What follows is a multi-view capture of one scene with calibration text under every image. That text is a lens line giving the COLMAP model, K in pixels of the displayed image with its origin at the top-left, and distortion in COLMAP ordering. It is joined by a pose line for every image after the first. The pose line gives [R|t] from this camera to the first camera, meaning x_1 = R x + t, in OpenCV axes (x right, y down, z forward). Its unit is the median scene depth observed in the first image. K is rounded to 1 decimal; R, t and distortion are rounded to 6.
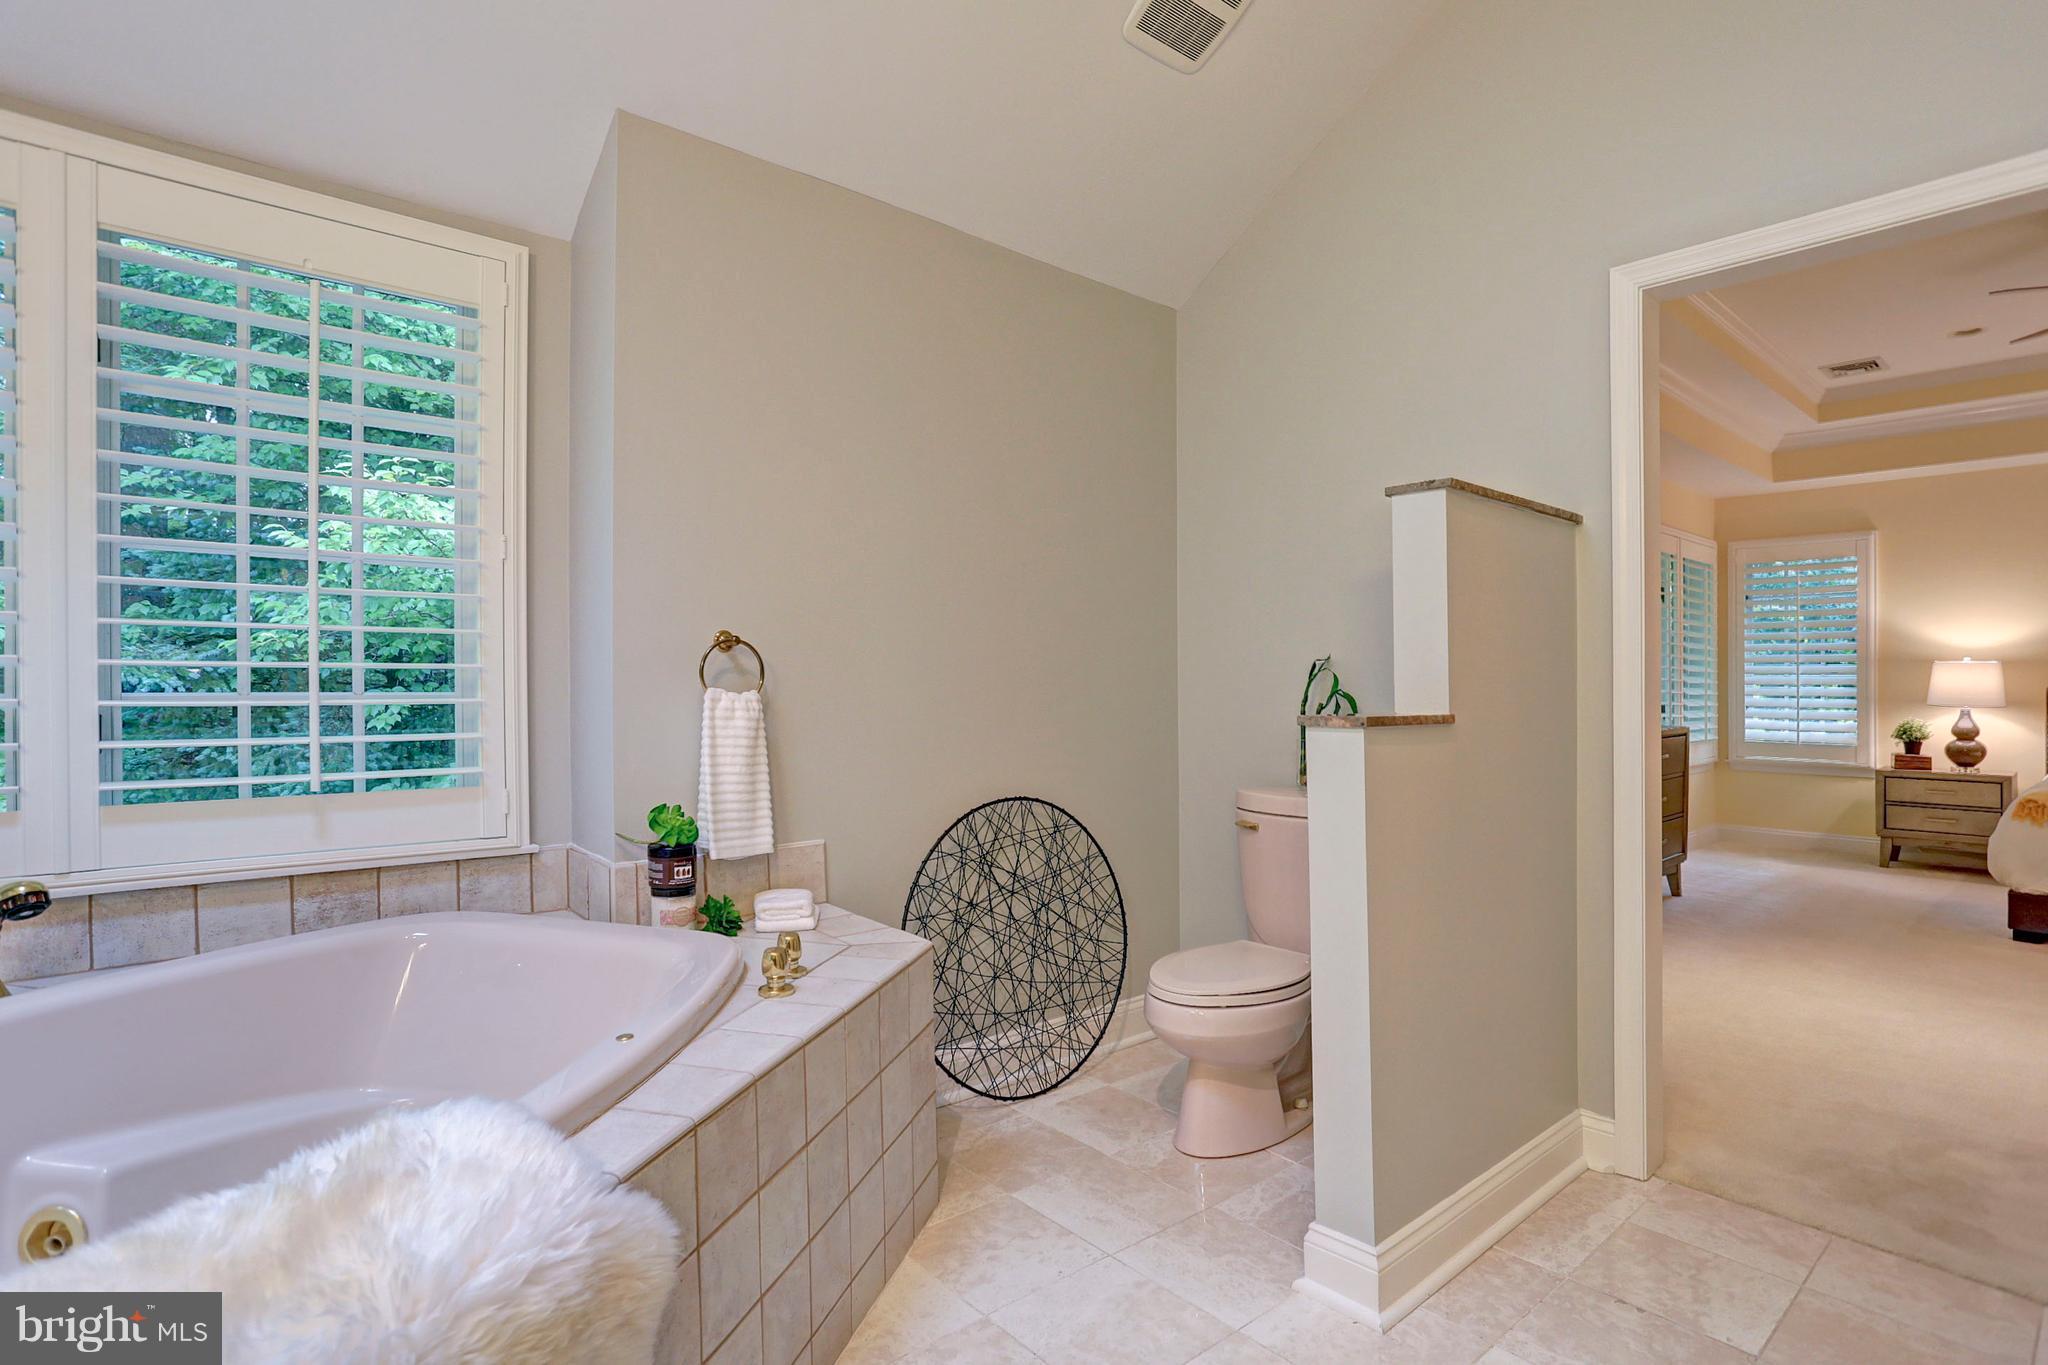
lens RADIAL K [[1009.6, 0, 1017.1], [0, 1009.6, 685.3], [0, 0, 1]] dist [-0.032015, 0.001245]
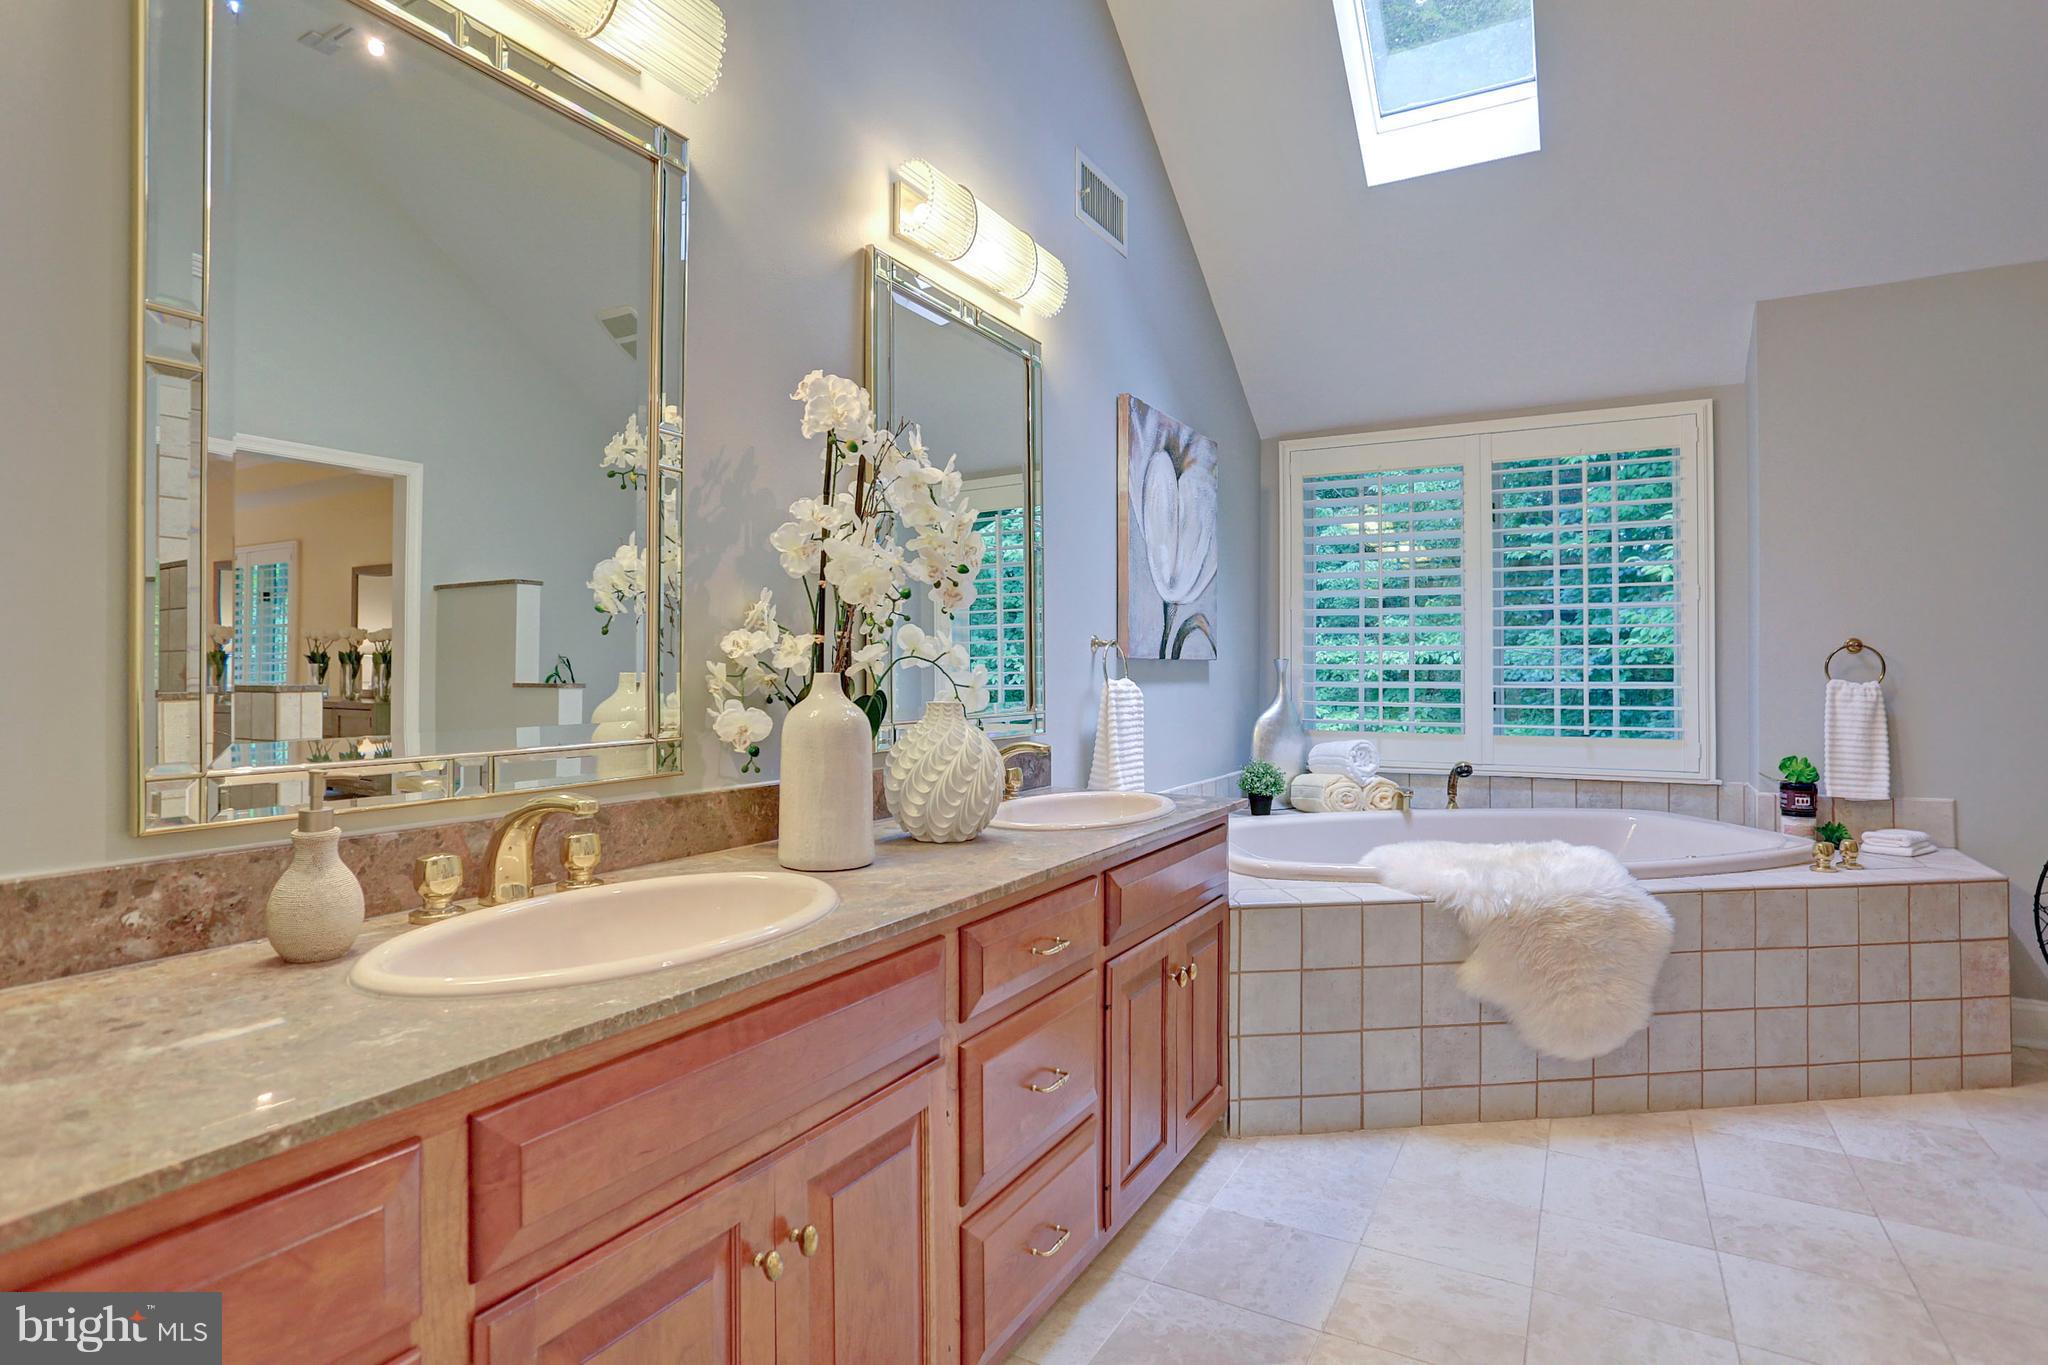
lens RADIAL K [[1009.6, 0, 1020.4], [0, 1009.6, 677.1], [0, 0, 1]] dist [-0.032015, 0.001245]
pose [[0.330322, -0.001637, -0.943867, 0.658216], [-0.000299, 0.999998, -0.001840, 0.002783], [0.943868, 0.000890, 0.330321, -0.574429]]
